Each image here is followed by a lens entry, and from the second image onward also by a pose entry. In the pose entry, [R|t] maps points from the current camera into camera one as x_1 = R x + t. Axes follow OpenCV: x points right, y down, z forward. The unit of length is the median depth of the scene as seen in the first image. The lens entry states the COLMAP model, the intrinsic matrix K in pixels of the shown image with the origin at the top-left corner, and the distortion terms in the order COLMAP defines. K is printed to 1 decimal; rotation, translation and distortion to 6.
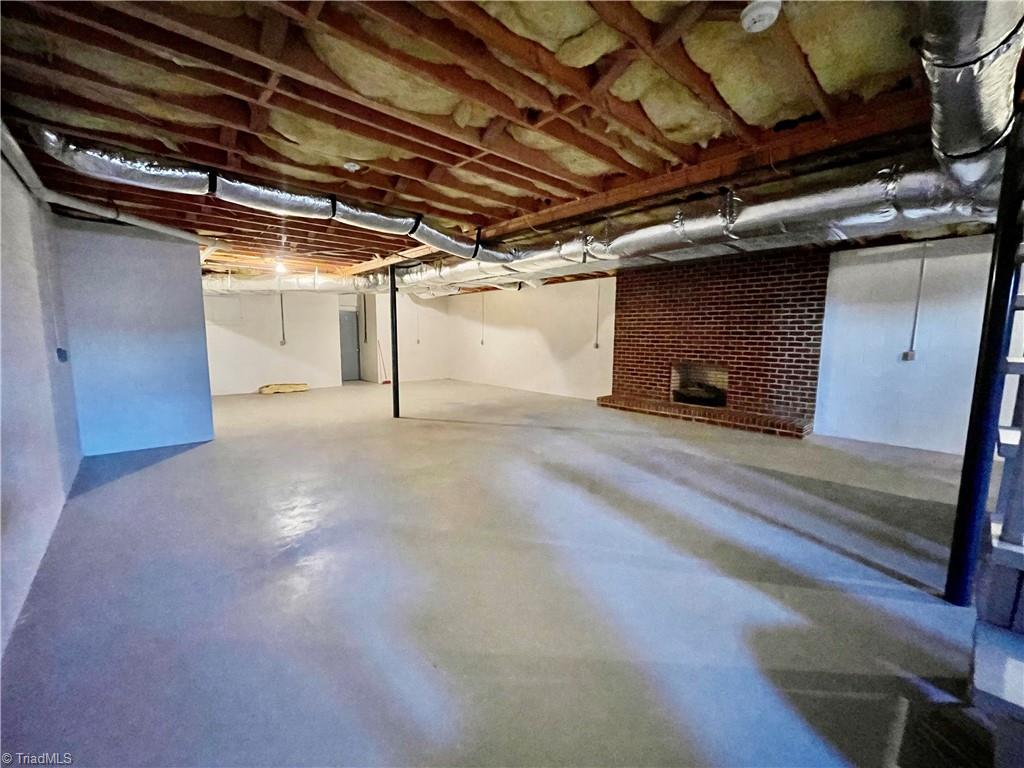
lens RADIAL K [[414.8, 0, 512.0], [0, 414.8, 385.7], [0, 0, 1]] dist [-0.000582, 0.000272]
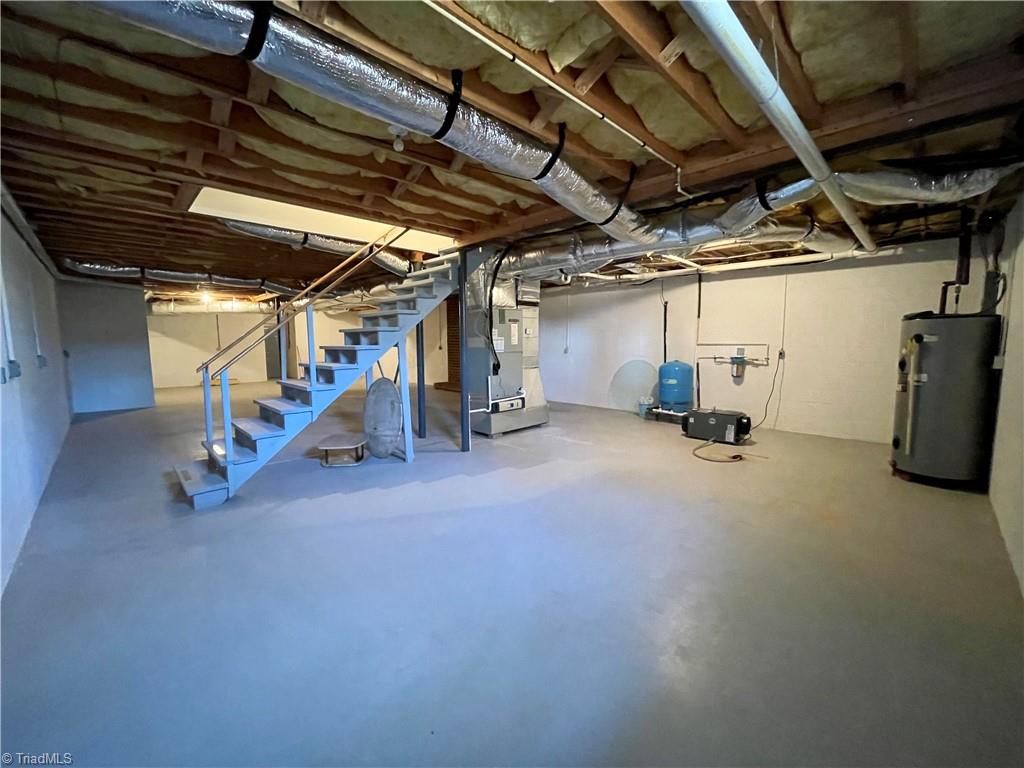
lens RADIAL K [[414.8, 0, 512.0], [0, 414.8, 385.7], [0, 0, 1]] dist [-0.000582, 0.000272]
pose [[0.999264, -0.014578, 0.035471, 0.459862], [0.014997, 0.999821, -0.011573, 0.062686], [-0.035296, 0.012096, 0.999304, -0.500909]]
